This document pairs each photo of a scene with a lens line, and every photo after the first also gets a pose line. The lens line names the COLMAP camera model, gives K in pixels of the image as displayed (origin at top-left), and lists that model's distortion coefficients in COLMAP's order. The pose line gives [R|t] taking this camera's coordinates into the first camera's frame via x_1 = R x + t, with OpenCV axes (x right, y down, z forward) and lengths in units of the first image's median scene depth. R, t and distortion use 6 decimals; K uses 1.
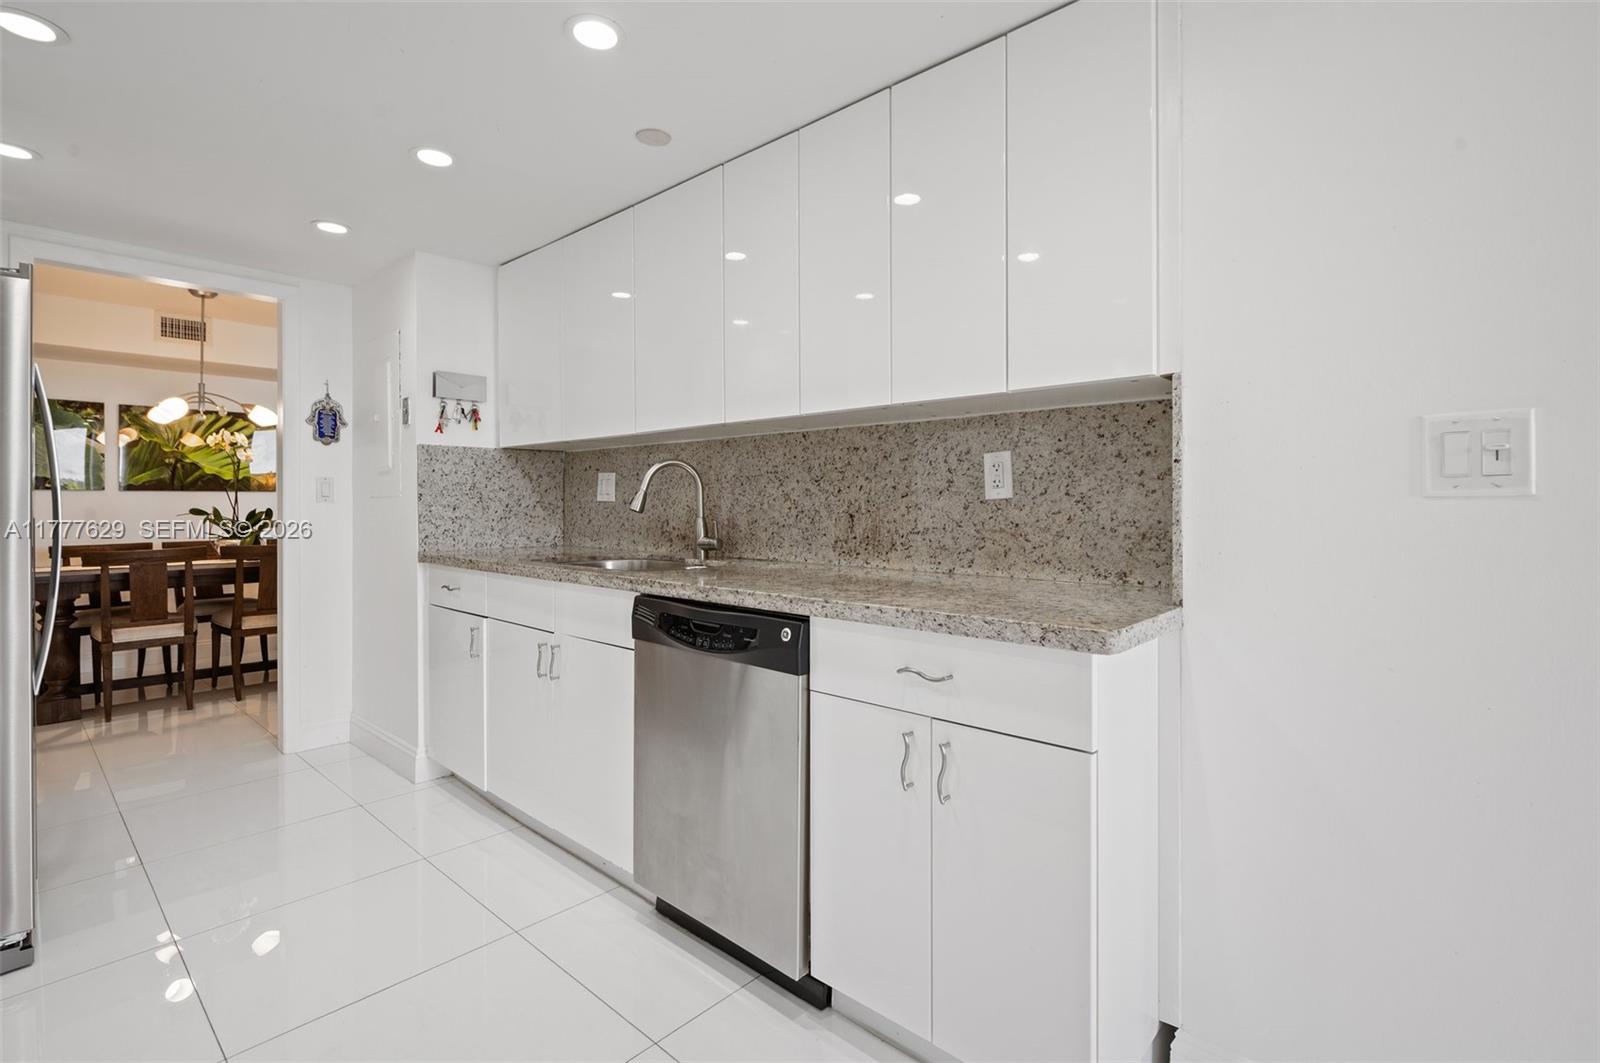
lens RADIAL K [[777.4, 0, 808.4], [0, 777.4, 508.1], [0, 0, 1]] dist [0.001309, 0.000349]
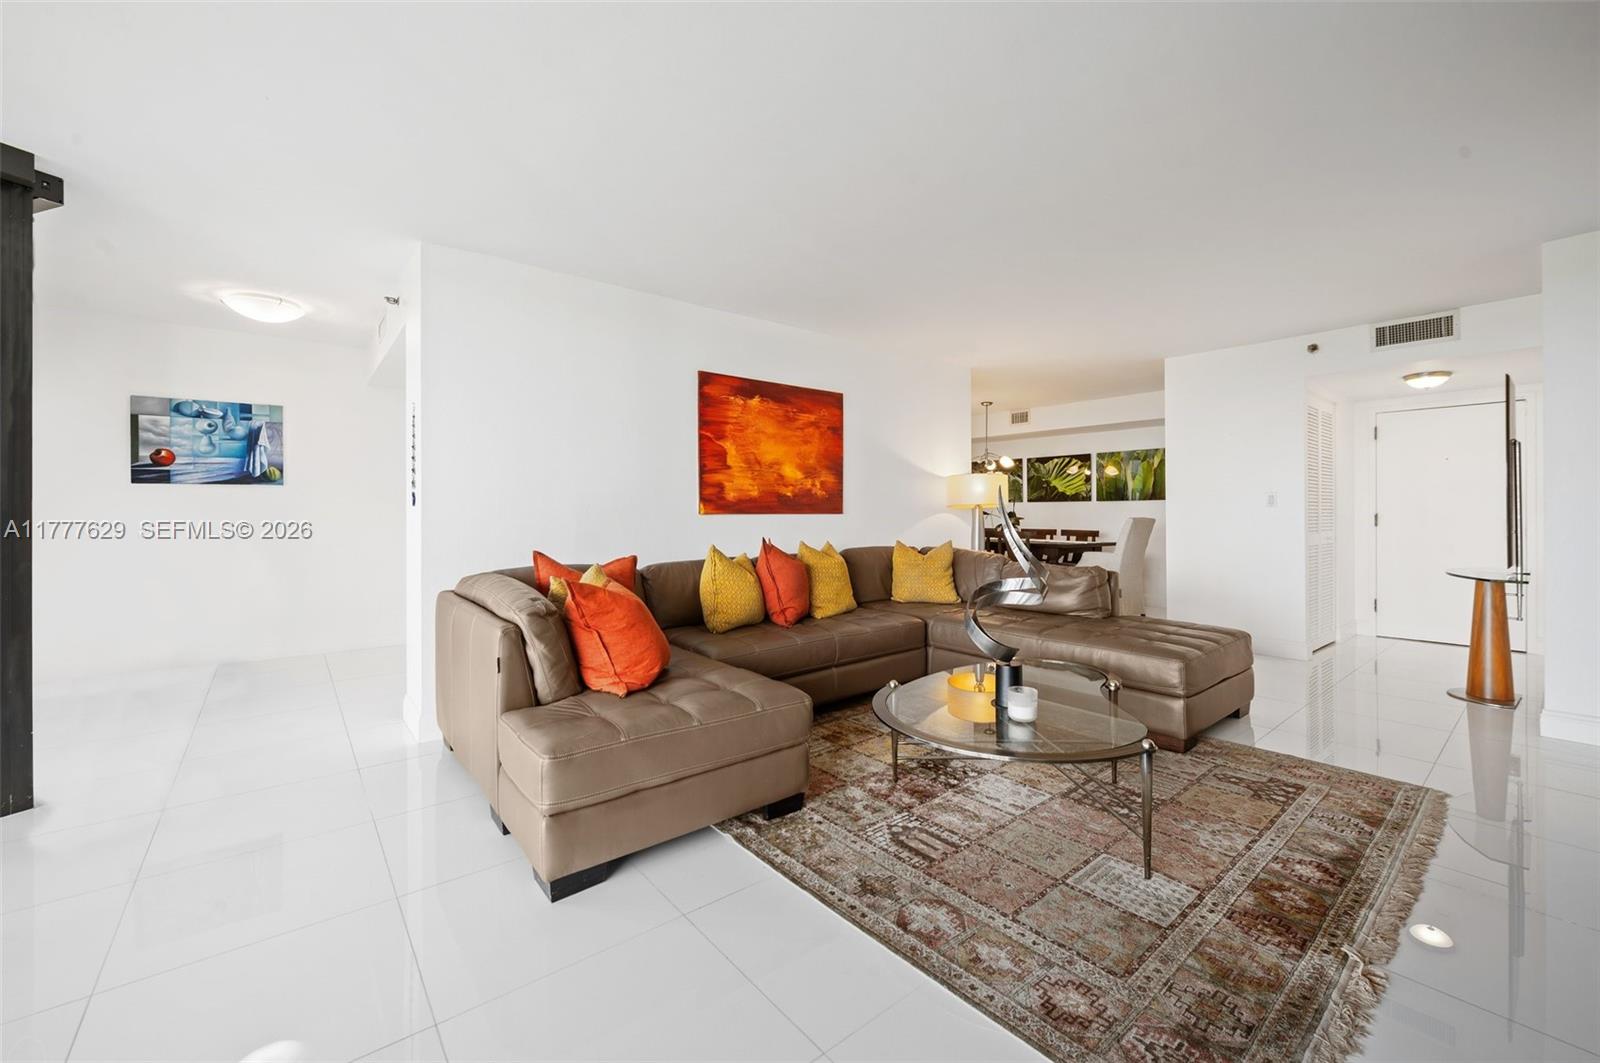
lens RADIAL K [[637.0, 0, 811.0], [0, 637.0, 512.7], [0, 0, 1]] dist [-0.001050, -0.000212]
pose [[-0.119278, 0.004612, -0.992850, 1.404186], [-0.003070, 0.999983, 0.005013, -0.003339], [0.992856, 0.003646, -0.119262, 1.163681]]
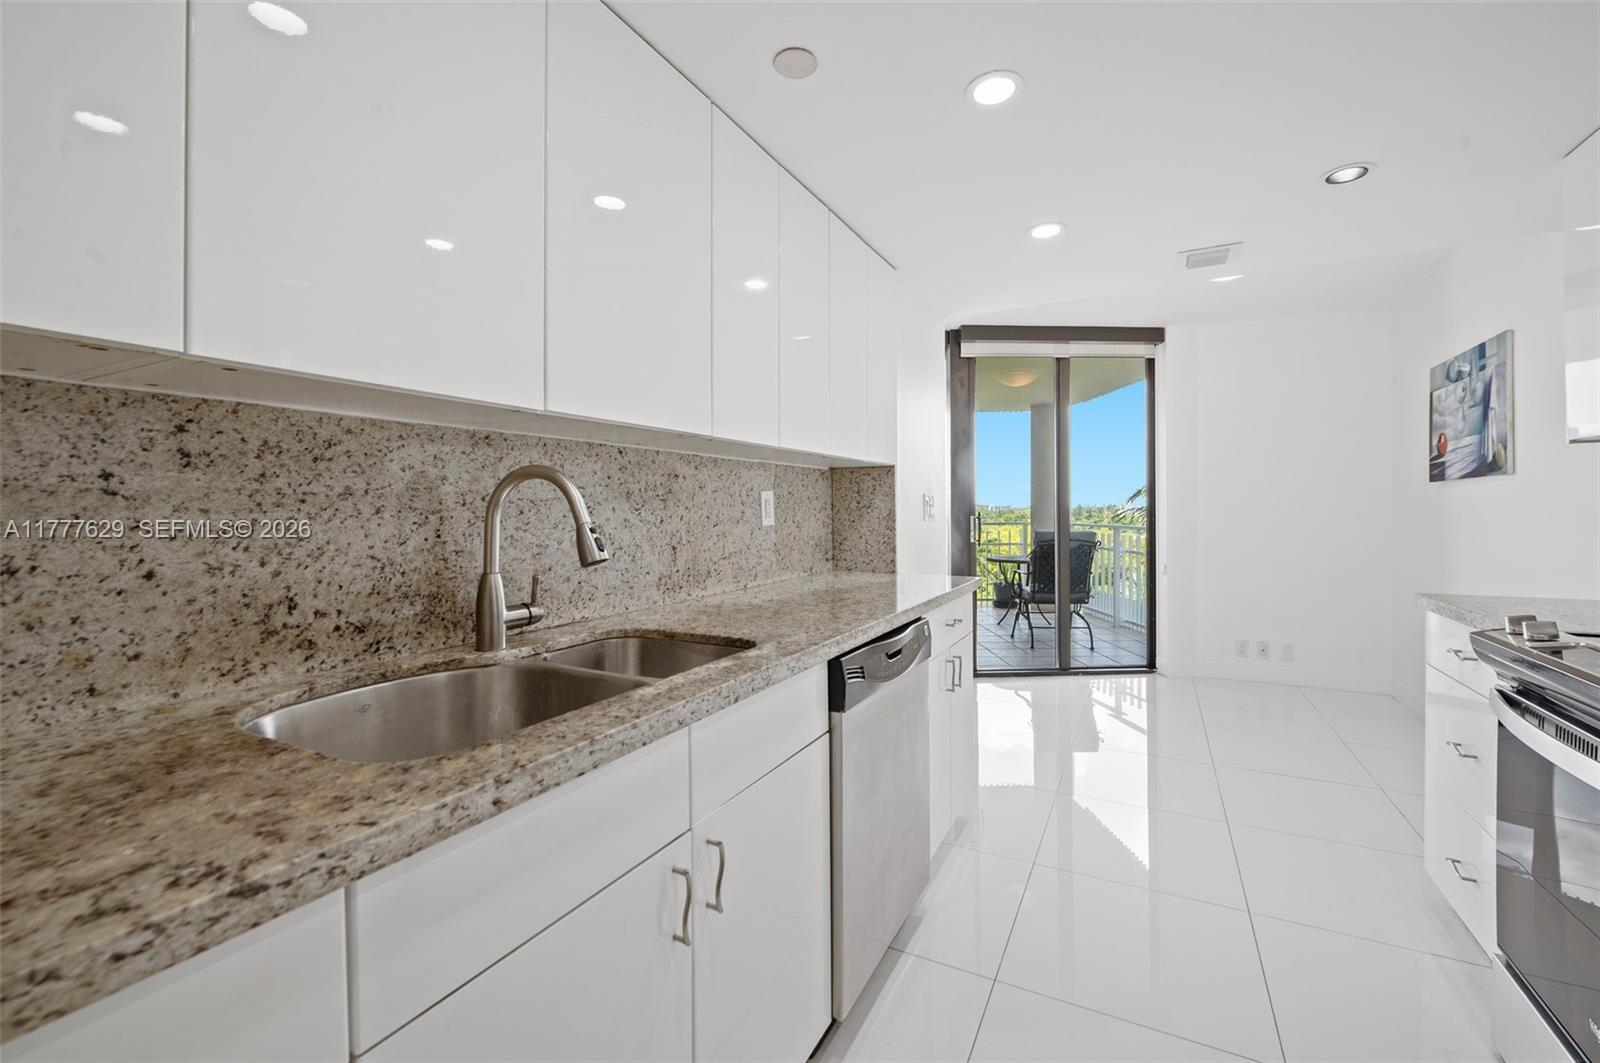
lens RADIAL K [[662.7, 0, 811.2], [0, 662.7, 512.6], [0, 0, 1]] dist [-0.000401, -0.000061]
pose [[-0.274582, -0.000863, 0.961563, -0.593776], [0.015483, 0.999866, 0.005318, -0.026873], [-0.961439, 0.016348, -0.274532, 0.841971]]
